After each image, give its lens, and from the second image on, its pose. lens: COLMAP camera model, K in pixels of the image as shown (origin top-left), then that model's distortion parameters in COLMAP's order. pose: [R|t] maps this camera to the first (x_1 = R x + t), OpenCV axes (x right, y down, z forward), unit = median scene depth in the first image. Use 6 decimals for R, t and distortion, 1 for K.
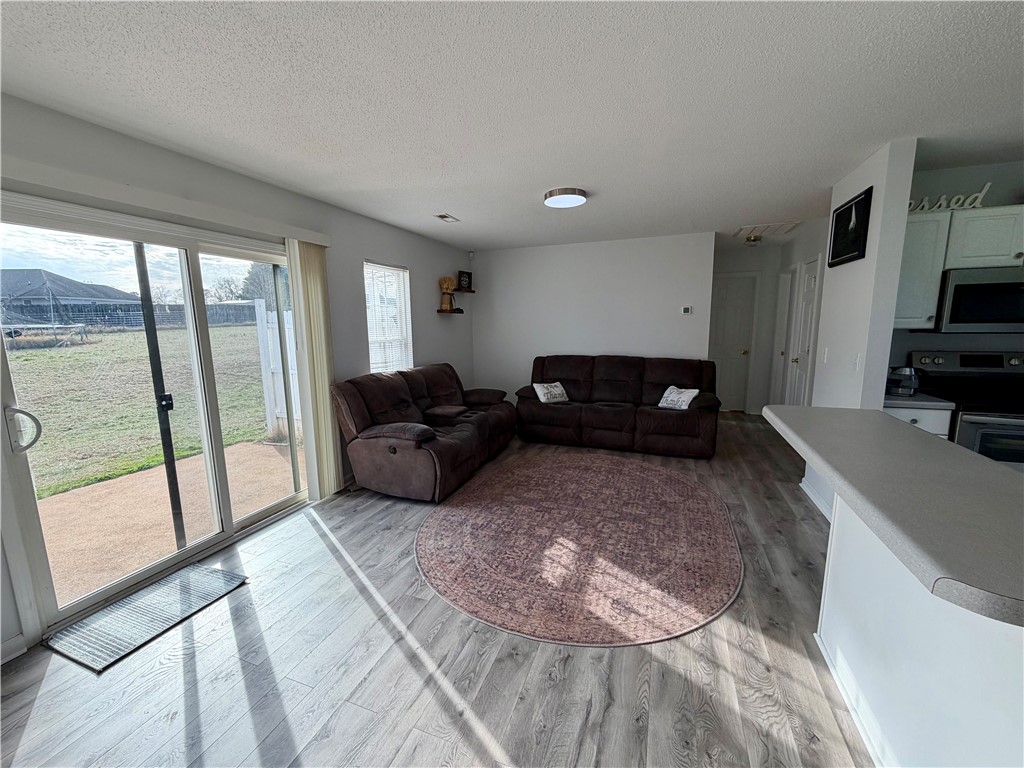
lens RADIAL K [[407.9, 0, 510.4], [0, 407.9, 384.1], [0, 0, 1]] dist [-0.001017, 0.000674]
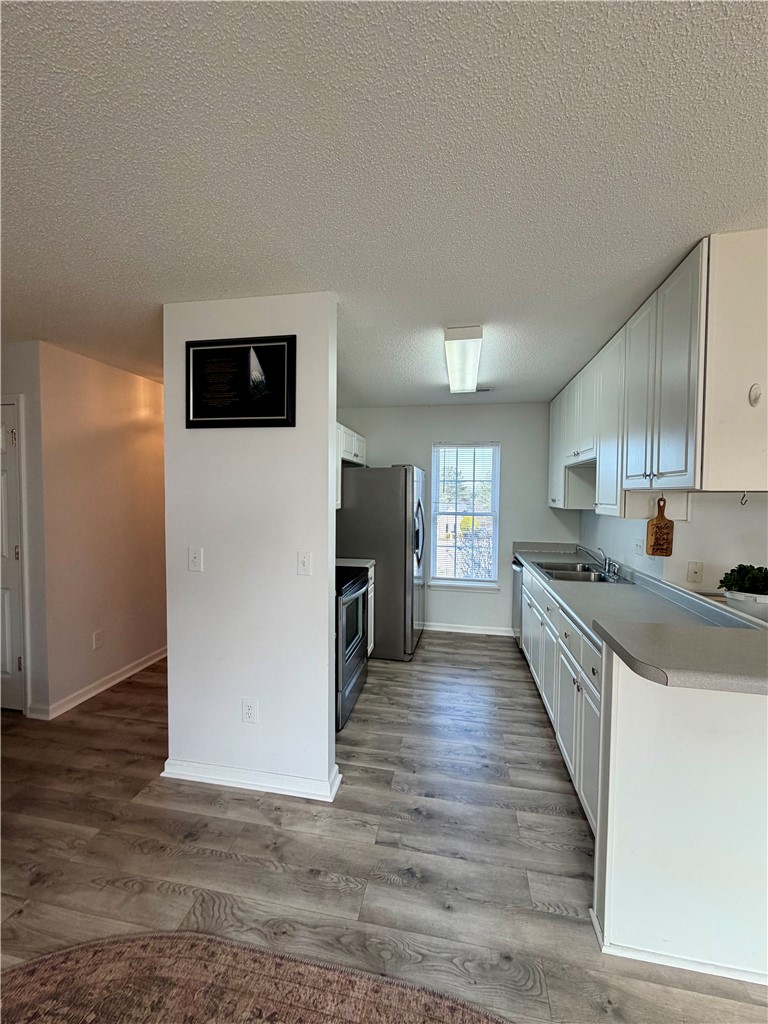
lens RADIAL K [[407.9, 0, 385.1], [0, 407.9, 509.8], [0, 0, 1]] dist [-0.001017, 0.000674]
pose [[-0.177223, -0.026370, 0.983817, 0.074821], [0.141362, 0.988593, 0.051962, -0.138584], [-0.973966, 0.148283, -0.171474, 0.792590]]
